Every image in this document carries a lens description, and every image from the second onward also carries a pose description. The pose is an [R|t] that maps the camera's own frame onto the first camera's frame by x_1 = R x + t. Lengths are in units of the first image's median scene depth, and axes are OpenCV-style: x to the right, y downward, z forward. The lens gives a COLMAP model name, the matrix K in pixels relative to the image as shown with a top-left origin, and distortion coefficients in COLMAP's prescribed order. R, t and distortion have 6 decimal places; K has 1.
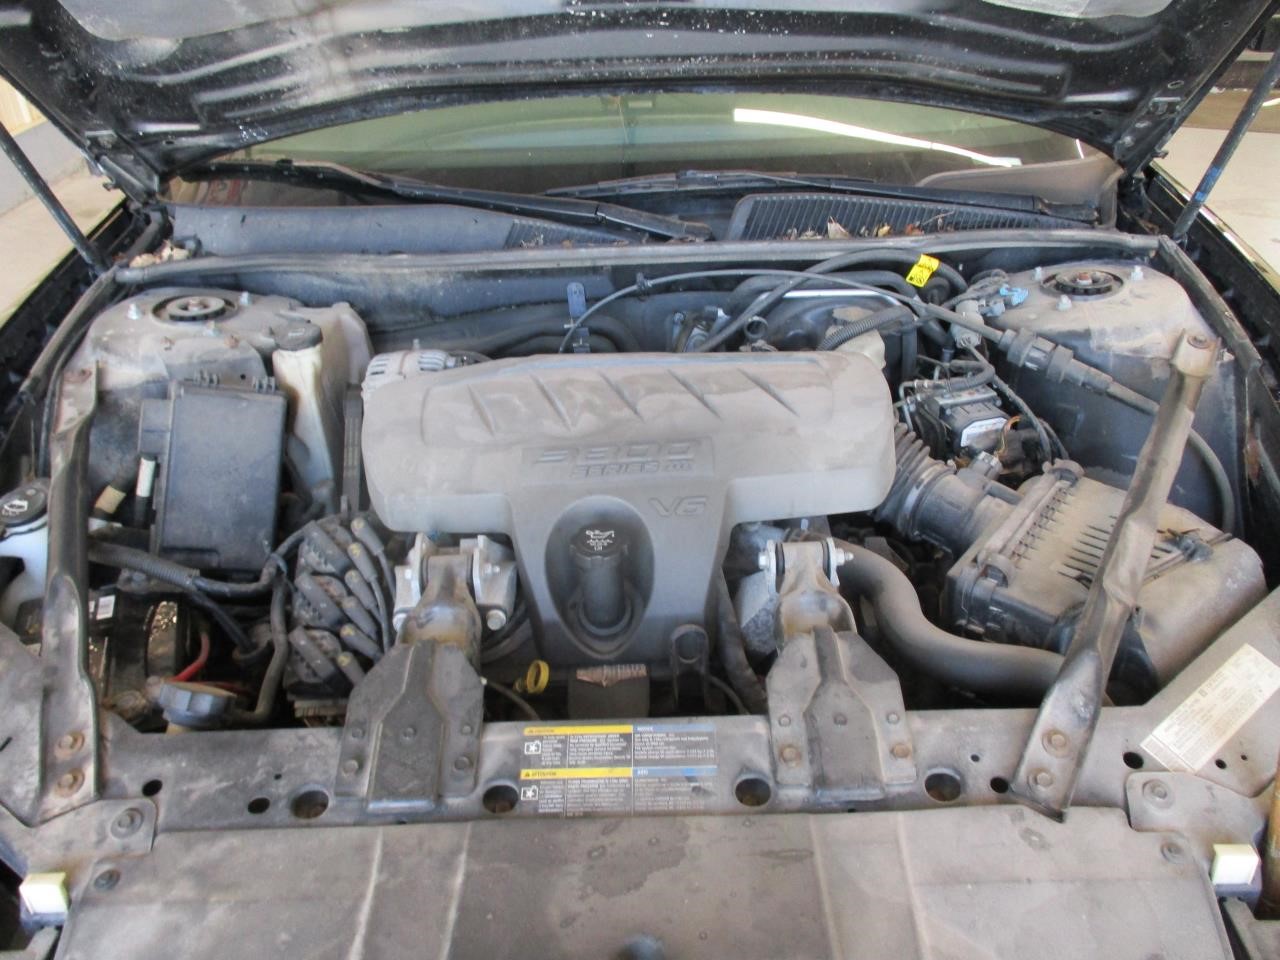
lens RADIAL K [[1119.5, 0, 642.0], [0, 1119.5, 409.1], [0, 0, 1]] dist [0.003328, 0.001662]
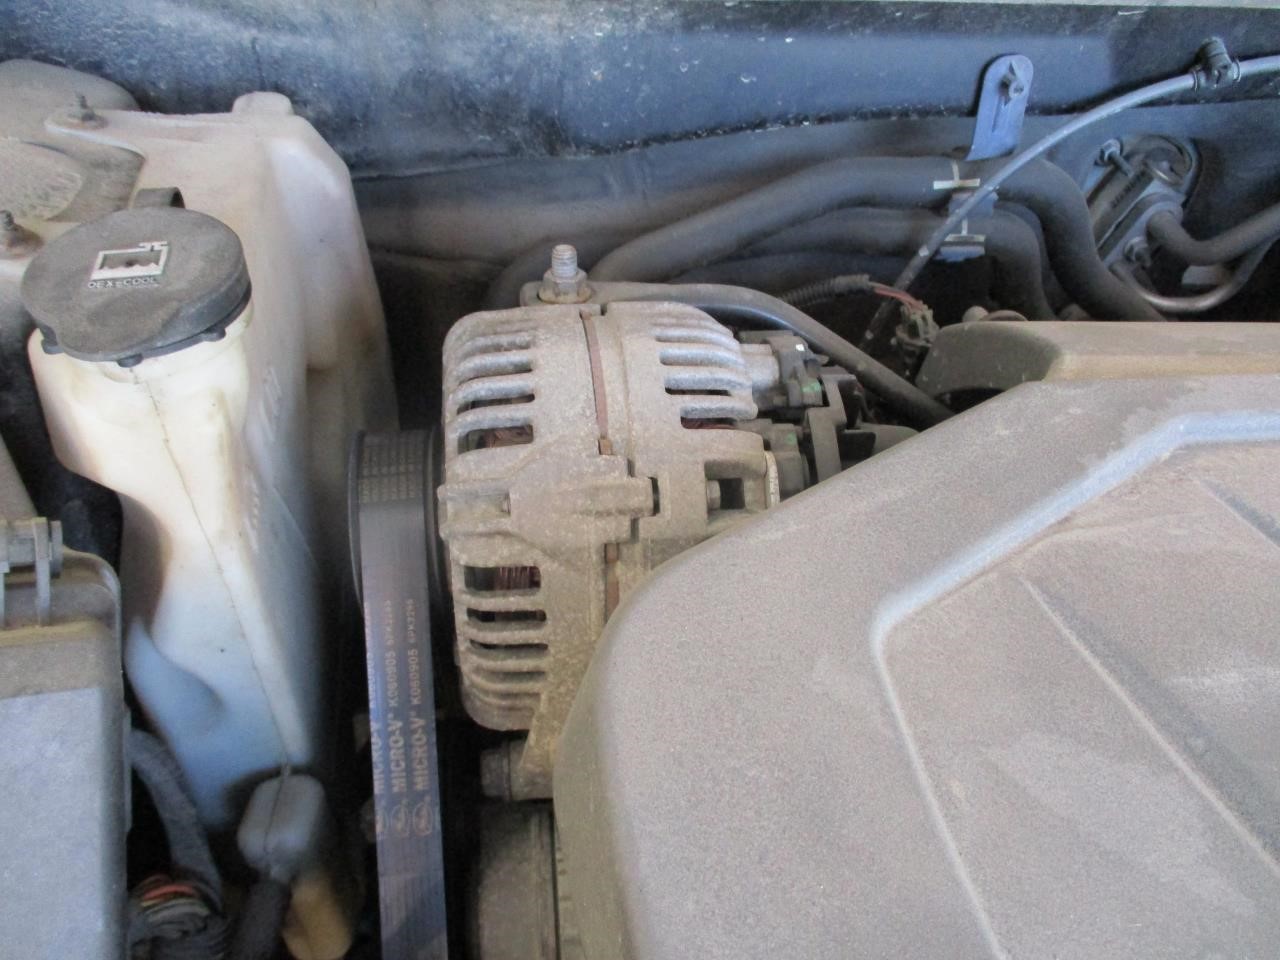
lens RADIAL K [[1131.1, 0, 661.6], [0, 1131.1, 447.9], [0, 0, 1]] dist [-0.010360, 0.010455]
pose [[0.988571, -0.021067, 0.149275, -0.238474], [-0.015743, 0.970348, 0.241200, -0.088593], [-0.149930, -0.240793, 0.958926, 0.762098]]
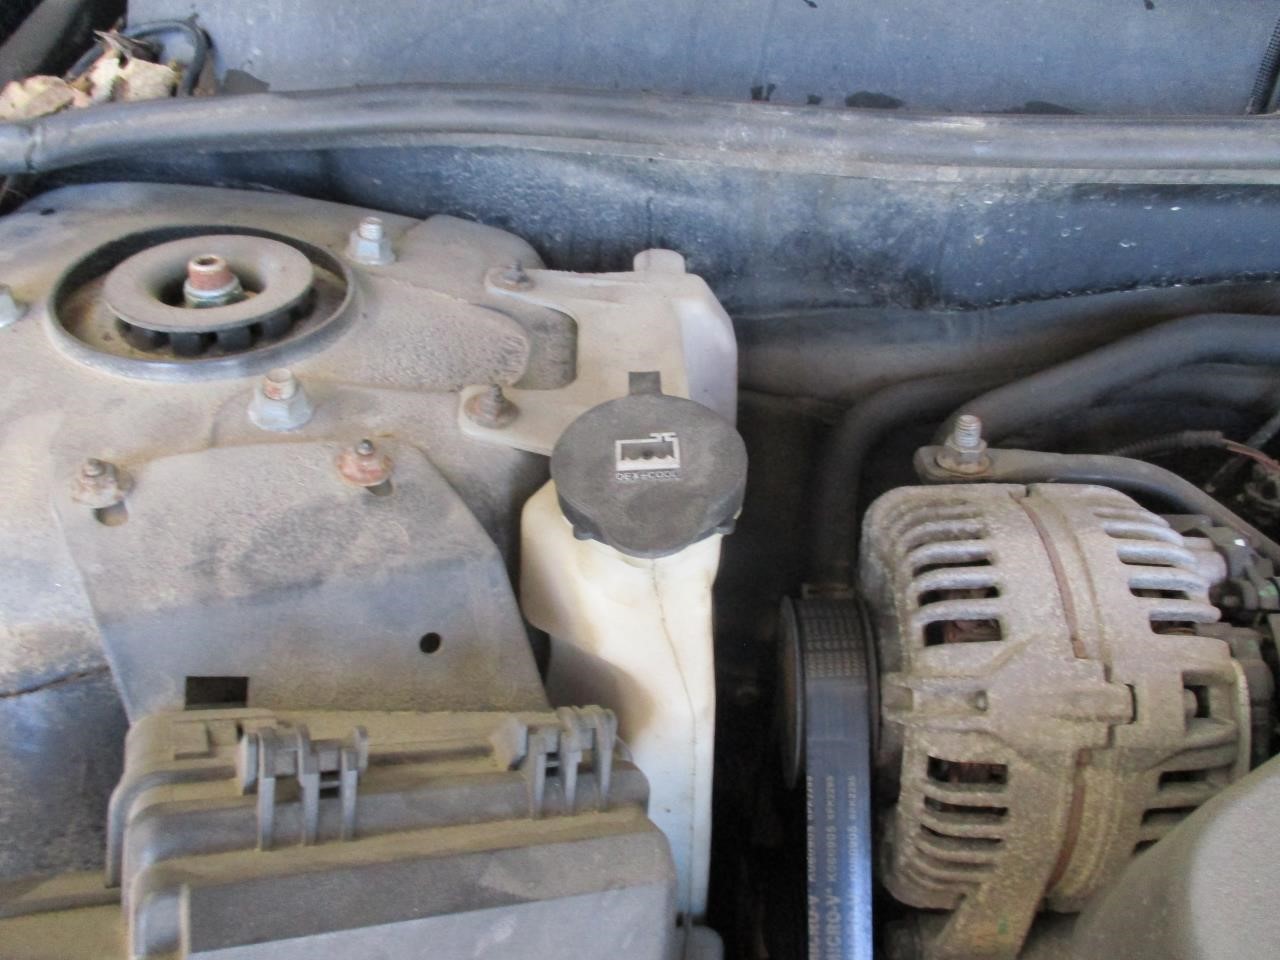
lens RADIAL K [[1138.4, 0, 642.7], [0, 1138.4, 438.3], [0, 0, 1]] dist [-0.013090, -0.013410]
pose [[0.999365, 0.035011, 0.006562, -0.311198], [-0.035621, 0.982589, 0.182346, -0.116159], [-0.000064, -0.182464, 0.983213, 0.763417]]
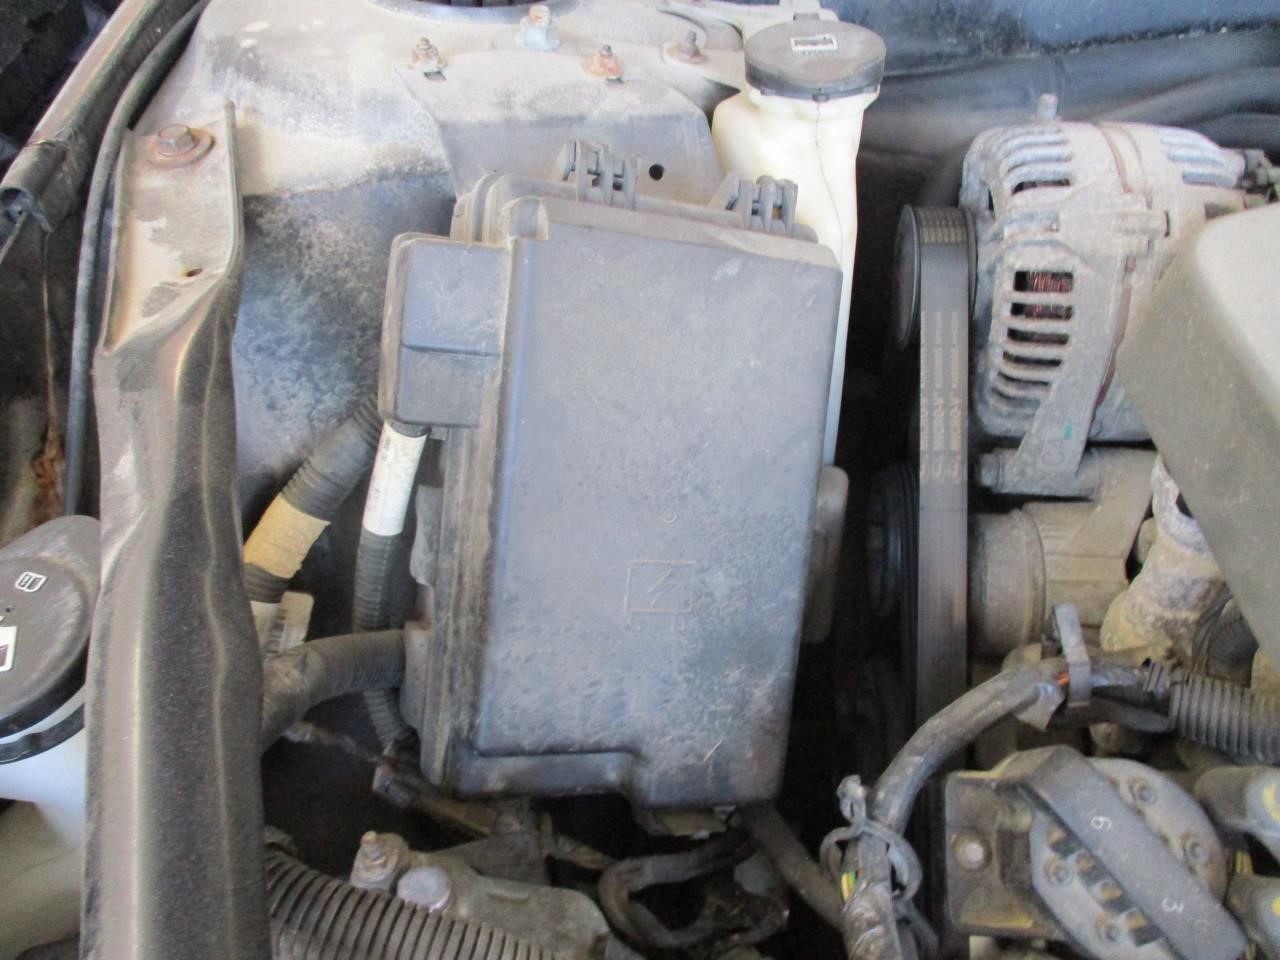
lens RADIAL K [[1138.4, 0, 642.7], [0, 1138.4, 438.3], [0, 0, 1]] dist [-0.013090, -0.013410]
pose [[0.996914, 0.059263, -0.051481, -0.334792], [-0.048869, 0.981745, 0.183818, -0.013225], [0.061435, -0.180735, 0.981611, 0.646778]]
